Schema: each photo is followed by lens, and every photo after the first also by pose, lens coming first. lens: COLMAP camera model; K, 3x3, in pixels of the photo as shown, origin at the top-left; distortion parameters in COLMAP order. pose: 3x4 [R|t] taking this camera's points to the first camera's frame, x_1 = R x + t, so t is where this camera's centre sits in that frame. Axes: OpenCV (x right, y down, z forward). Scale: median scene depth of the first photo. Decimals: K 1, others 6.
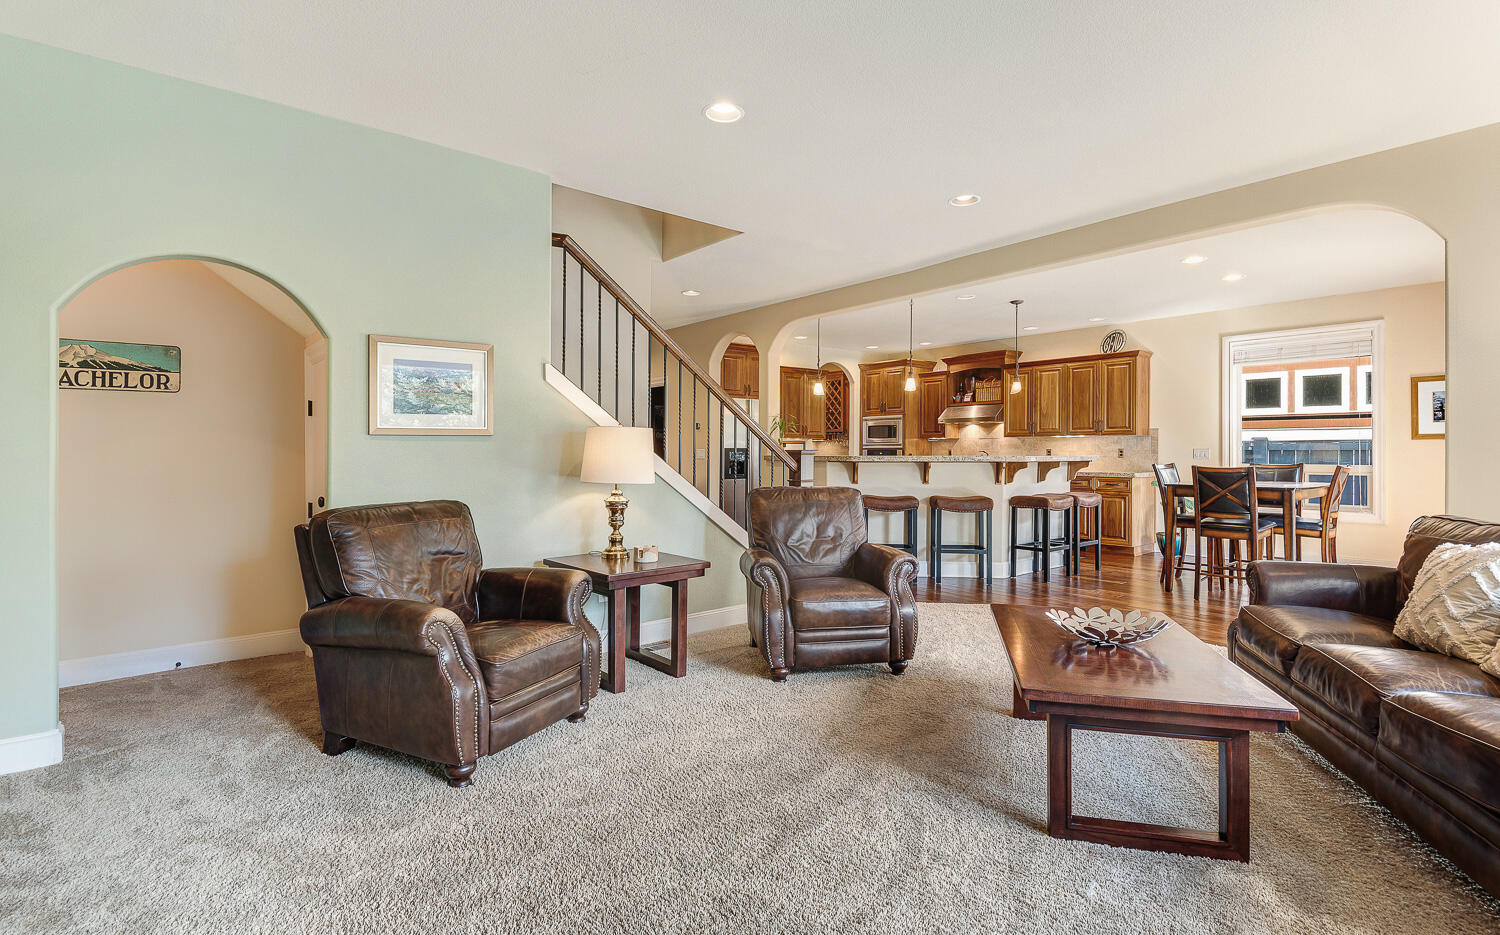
lens RADIAL K [[689.8, 0, 717.5], [0, 689.8, 444.4], [0, 0, 1]] dist [-0.026111, -0.000812]
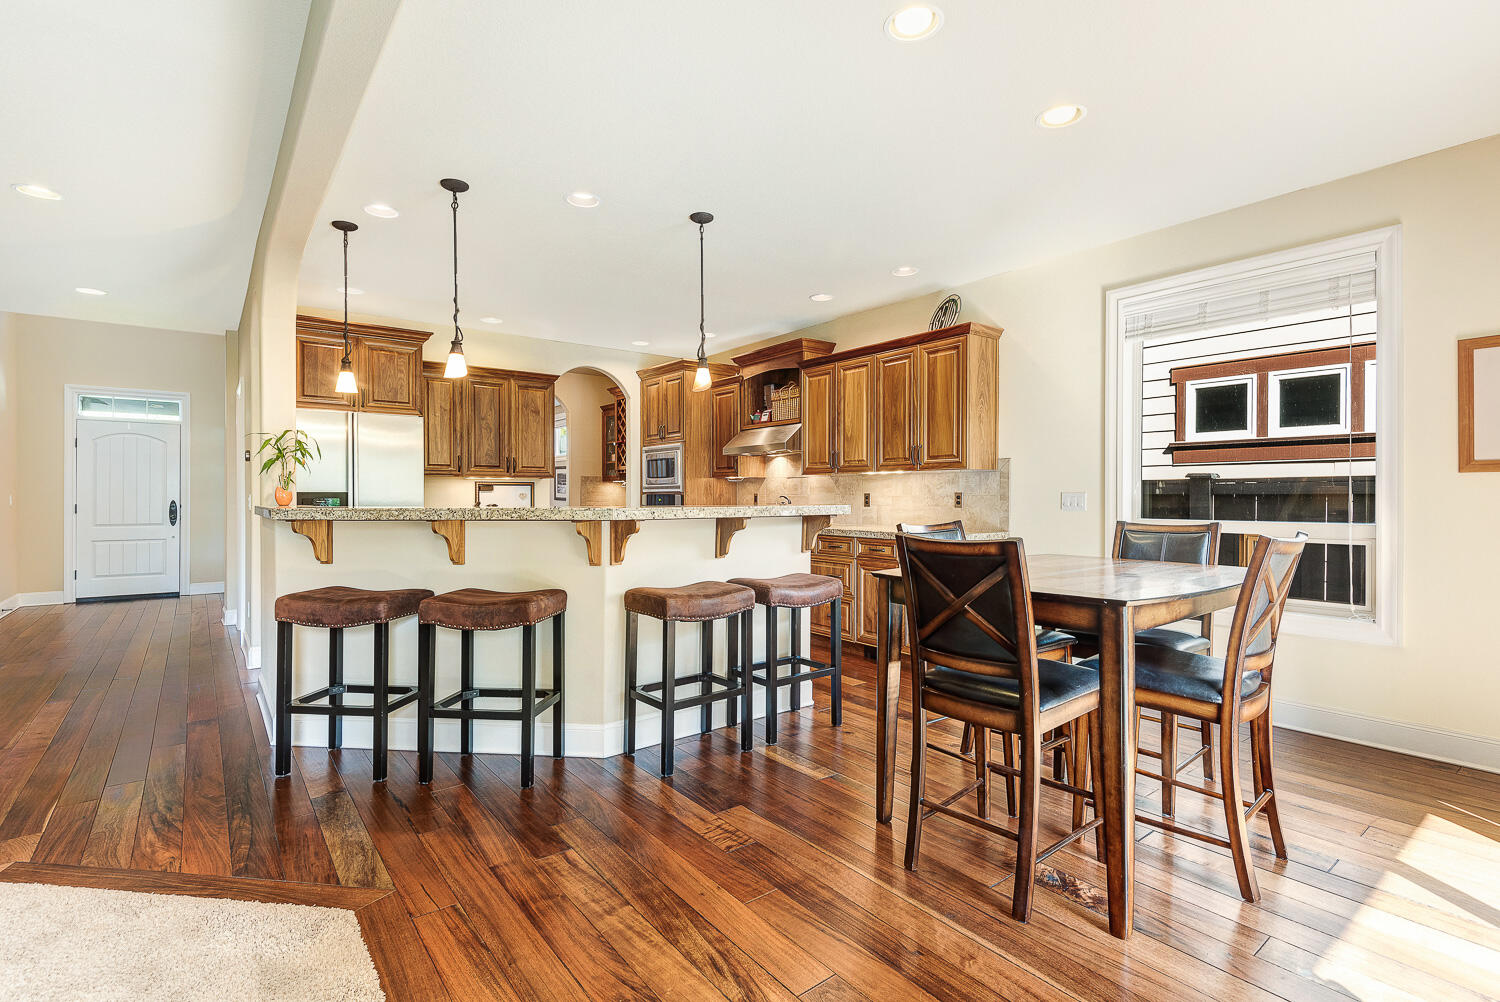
lens RADIAL K [[694.2, 0, 751.0], [0, 694.2, 494.9], [0, 0, 1]] dist [0.002800, -0.004408]
pose [[0.999854, -0.002665, 0.016875, 0.365954], [0.002531, 0.999965, 0.007980, 0.002993], [-0.016896, -0.007936, 0.999826, 0.359300]]
